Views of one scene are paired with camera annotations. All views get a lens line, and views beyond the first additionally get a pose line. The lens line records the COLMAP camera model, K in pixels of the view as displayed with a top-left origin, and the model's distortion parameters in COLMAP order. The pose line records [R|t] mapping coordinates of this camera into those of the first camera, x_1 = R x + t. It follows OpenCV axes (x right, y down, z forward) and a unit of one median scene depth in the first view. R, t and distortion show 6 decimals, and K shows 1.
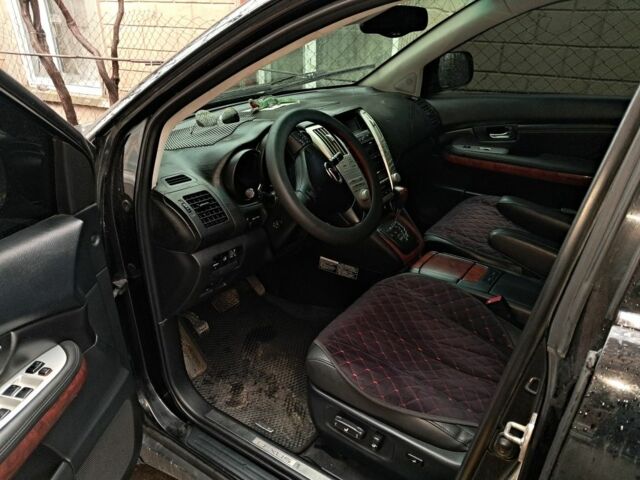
lens RADIAL K [[513.1, 0, 320.0], [0, 513.1, 240.0], [0, 0, 1]] dist [0.000530, 0.009904]
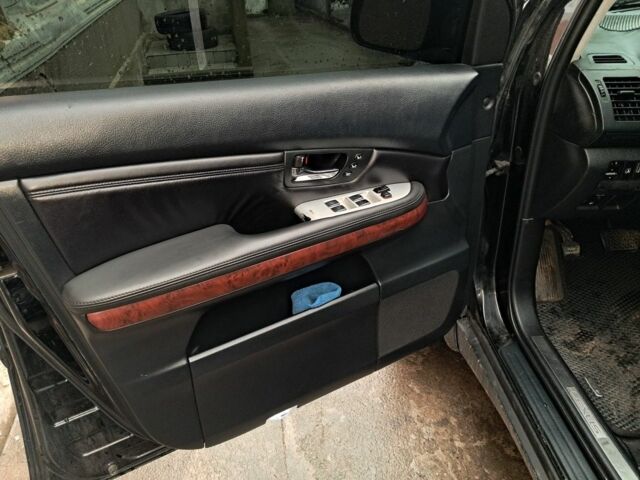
lens RADIAL K [[513.1, 0, 320.0], [0, 513.1, 240.0], [0, 0, 1]] dist [0.000530, 0.009904]
pose [[0.631934, 0.374874, -0.678328, 0.097754], [-0.296906, 0.925562, 0.234908, 0.094960], [0.715896, 0.052953, 0.696196, 0.117050]]
